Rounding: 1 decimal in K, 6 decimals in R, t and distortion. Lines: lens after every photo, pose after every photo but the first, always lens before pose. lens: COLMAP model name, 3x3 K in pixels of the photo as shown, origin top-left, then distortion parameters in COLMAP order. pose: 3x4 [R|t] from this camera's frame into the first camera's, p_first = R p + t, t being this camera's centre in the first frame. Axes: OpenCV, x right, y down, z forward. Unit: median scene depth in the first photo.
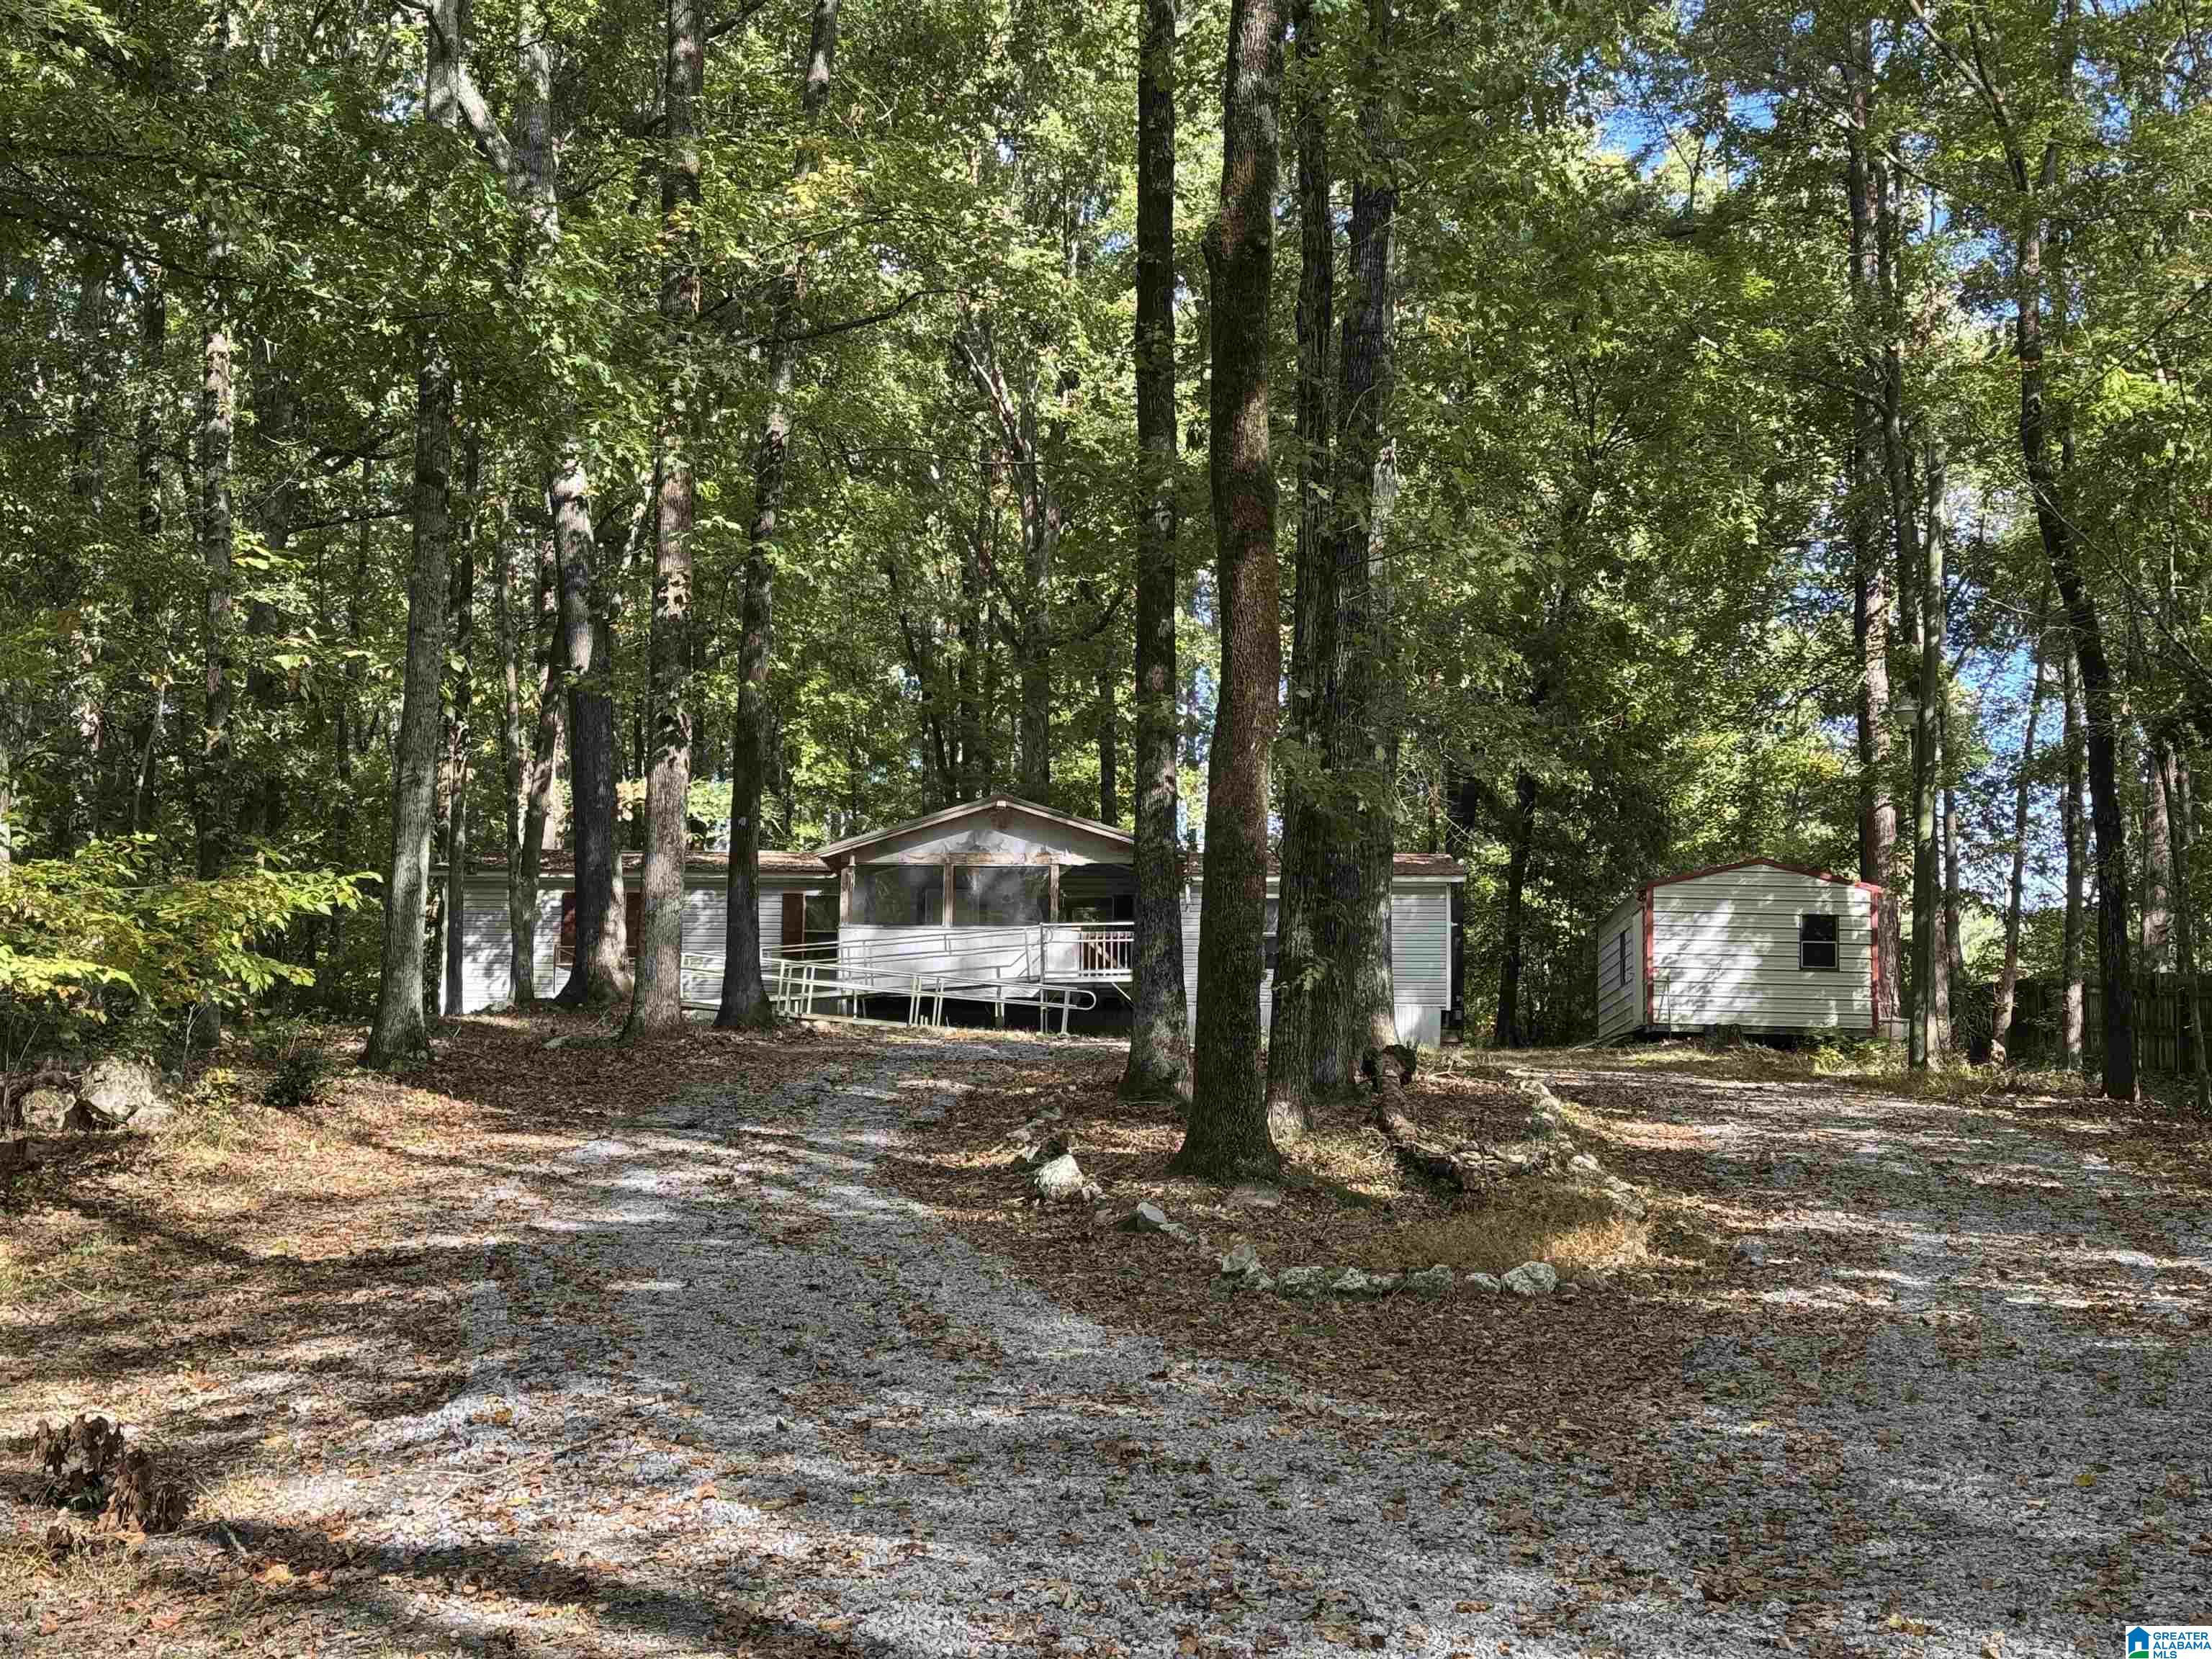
lens RADIAL K [[3073.5, 0, 1103.9], [0, 3073.5, 834.9], [0, 0, 1]] dist [0.006125, 0.000000]
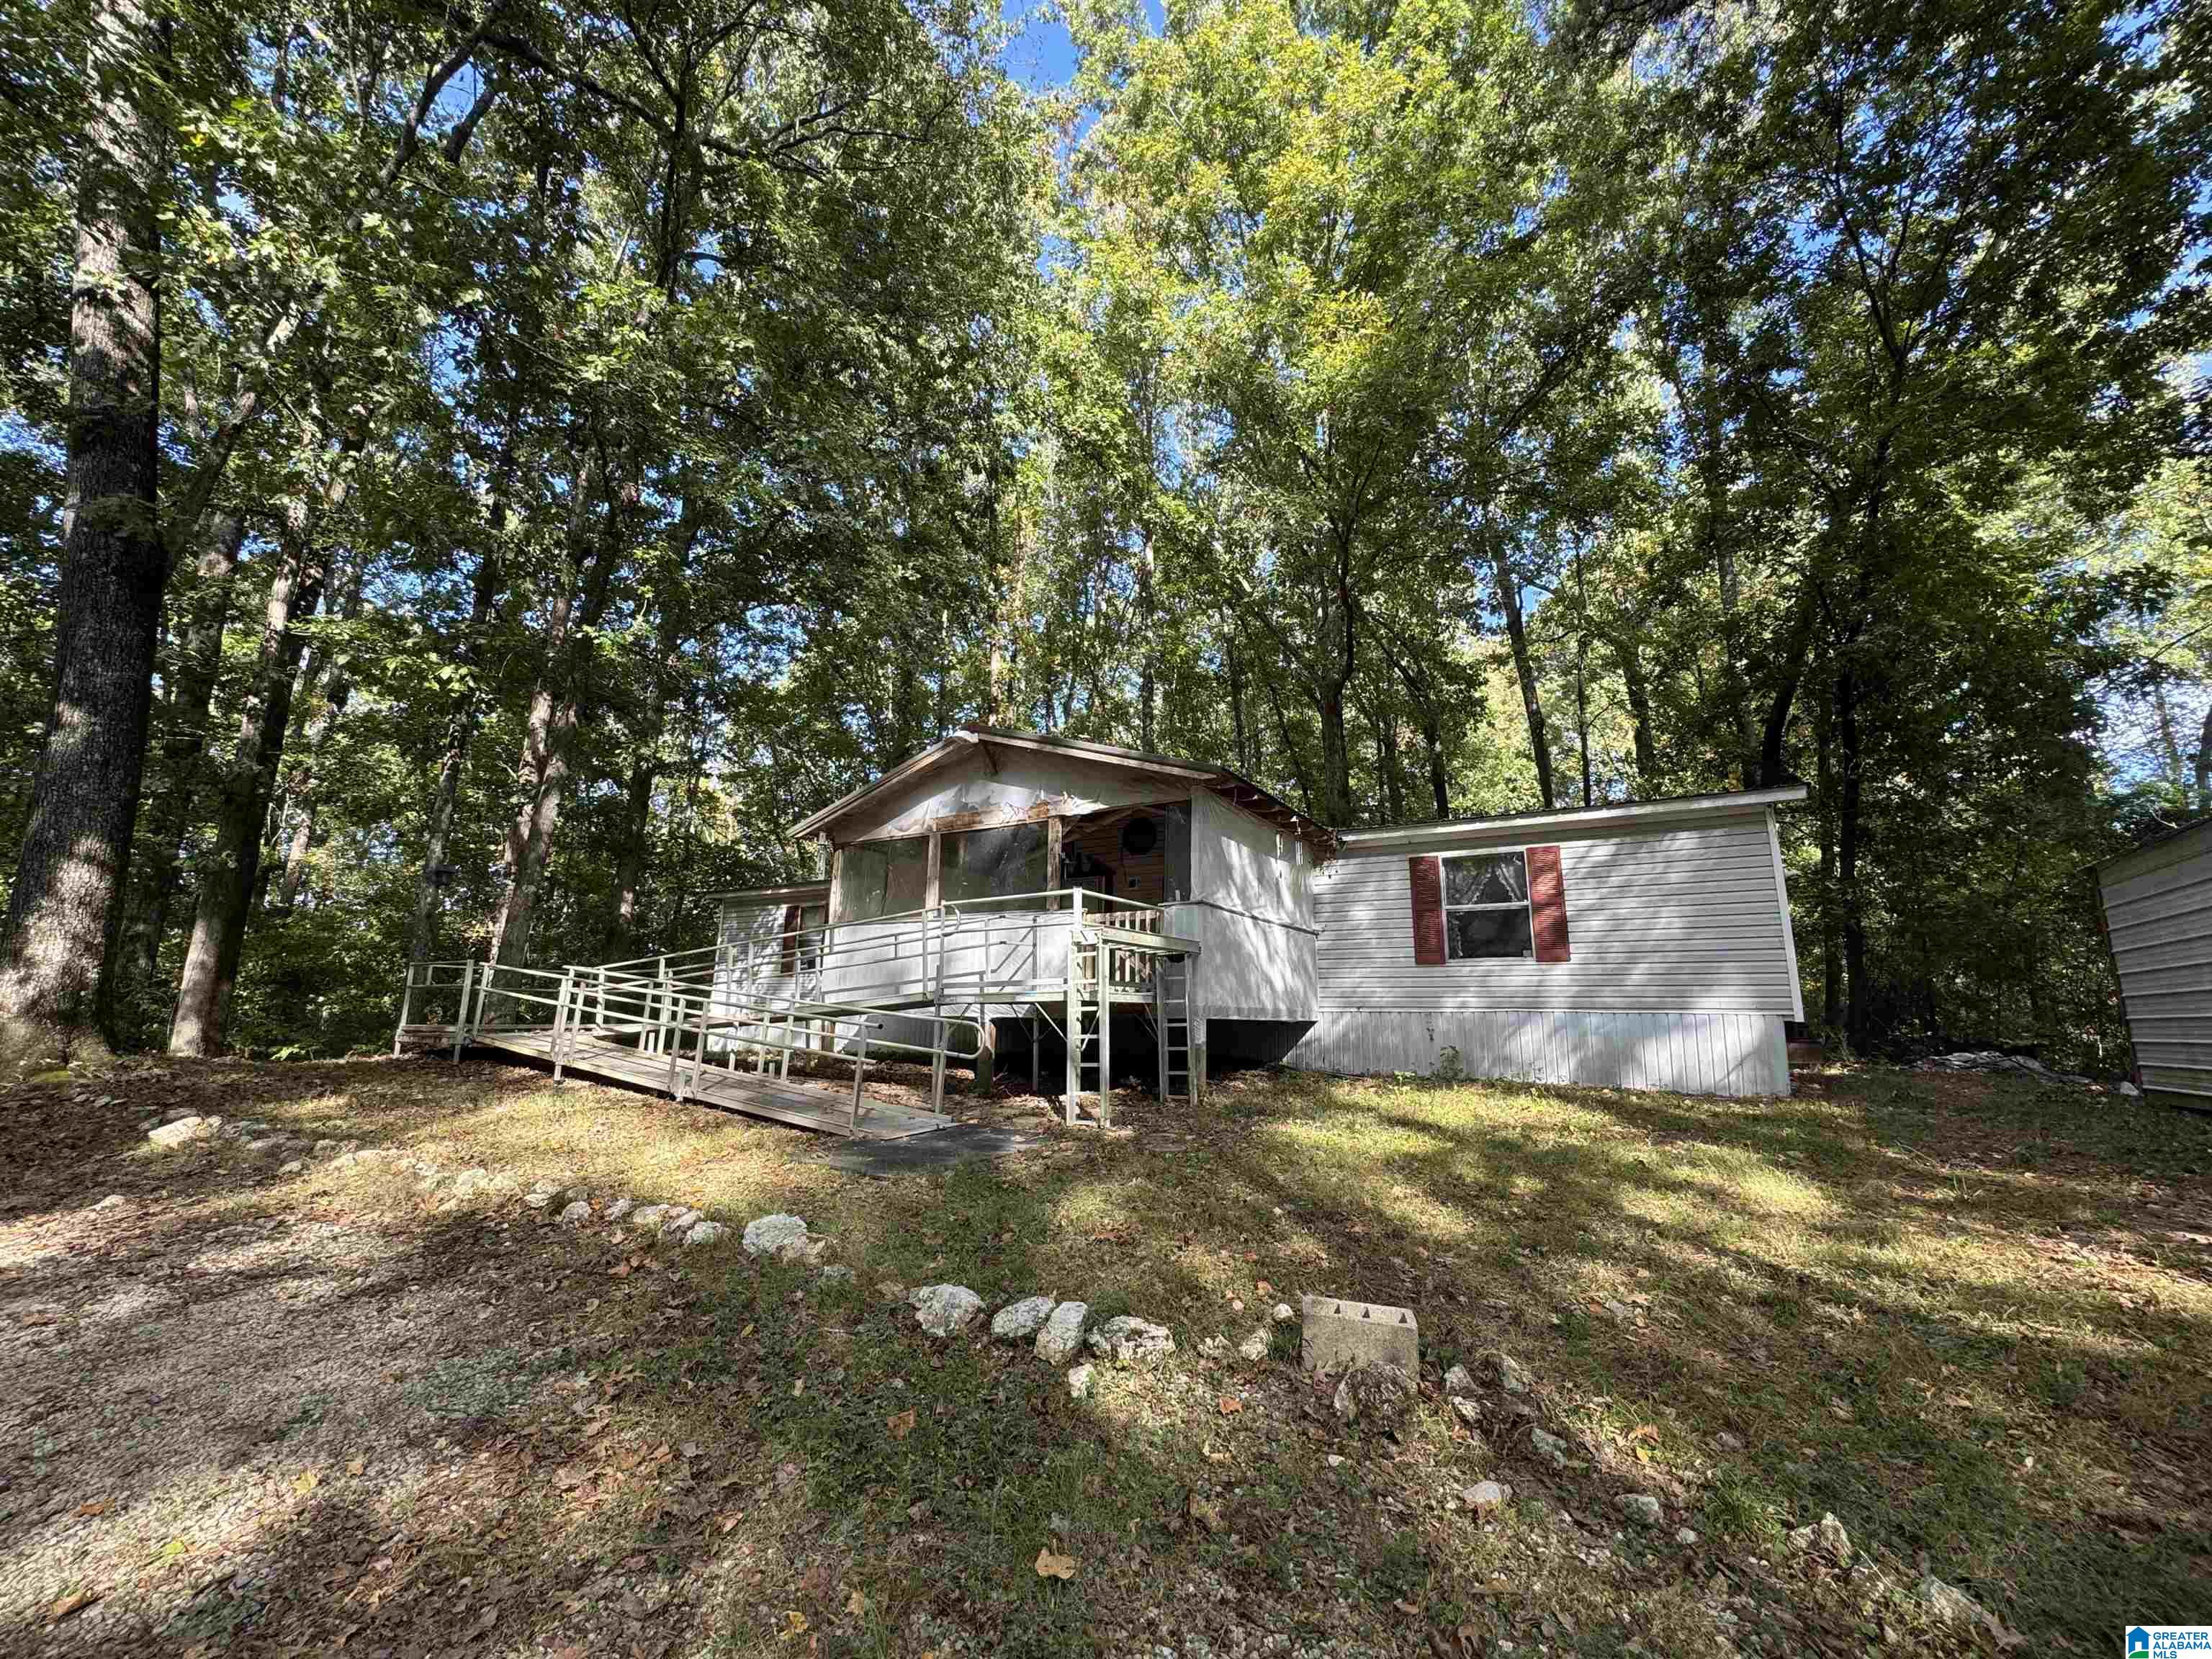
lens RADIAL K [[880.4, 0, 1115.9], [0, 880.4, 829.9], [0, 0, 1]] dist [-0.002800, 0.000610]
pose [[0.873025, -0.100091, -0.477294, 0.074772], [0.055964, 0.992808, -0.105834, 0.028744], [0.484454, 0.065684, 0.872347, 0.718325]]
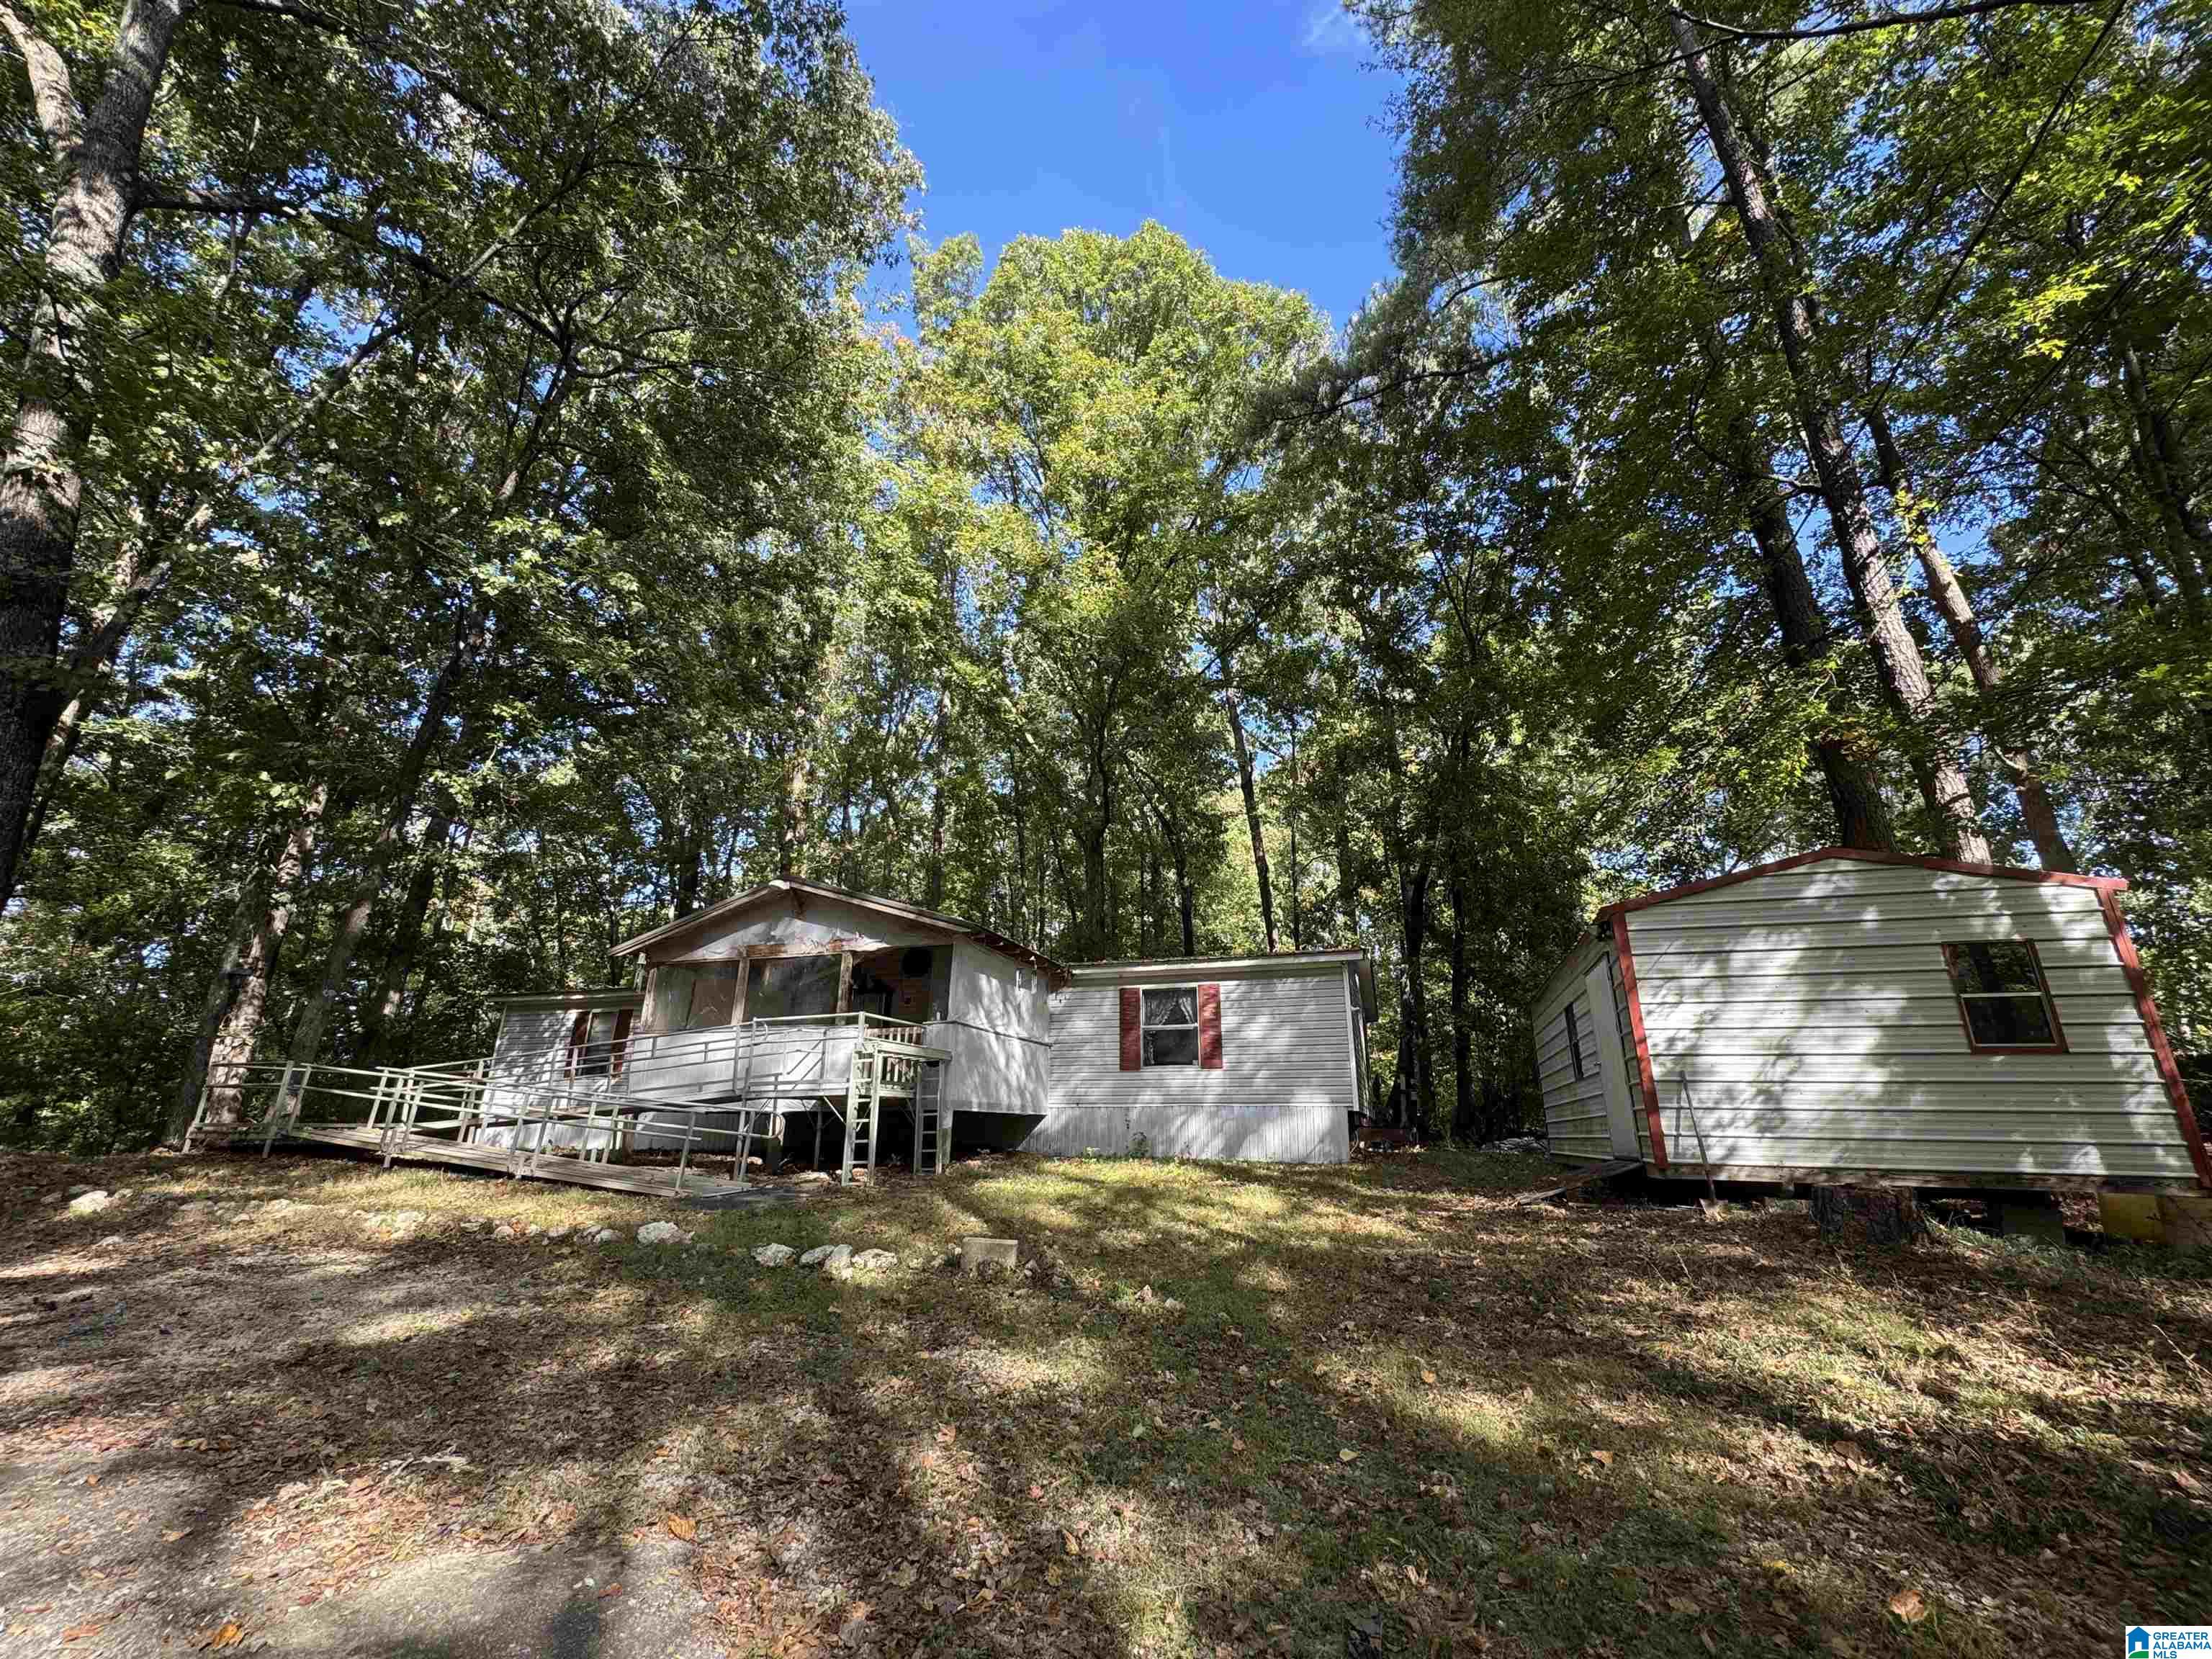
lens RADIAL K [[880.4, 0, 1102.1], [0, 880.4, 828.5], [0, 0, 1]] dist [-0.002800, 0.000610]
pose [[0.959000, -0.096468, -0.266483, 0.106201], [0.039458, 0.976576, -0.211525, 0.026671], [0.280647, 0.192338, 0.940342, 0.666026]]
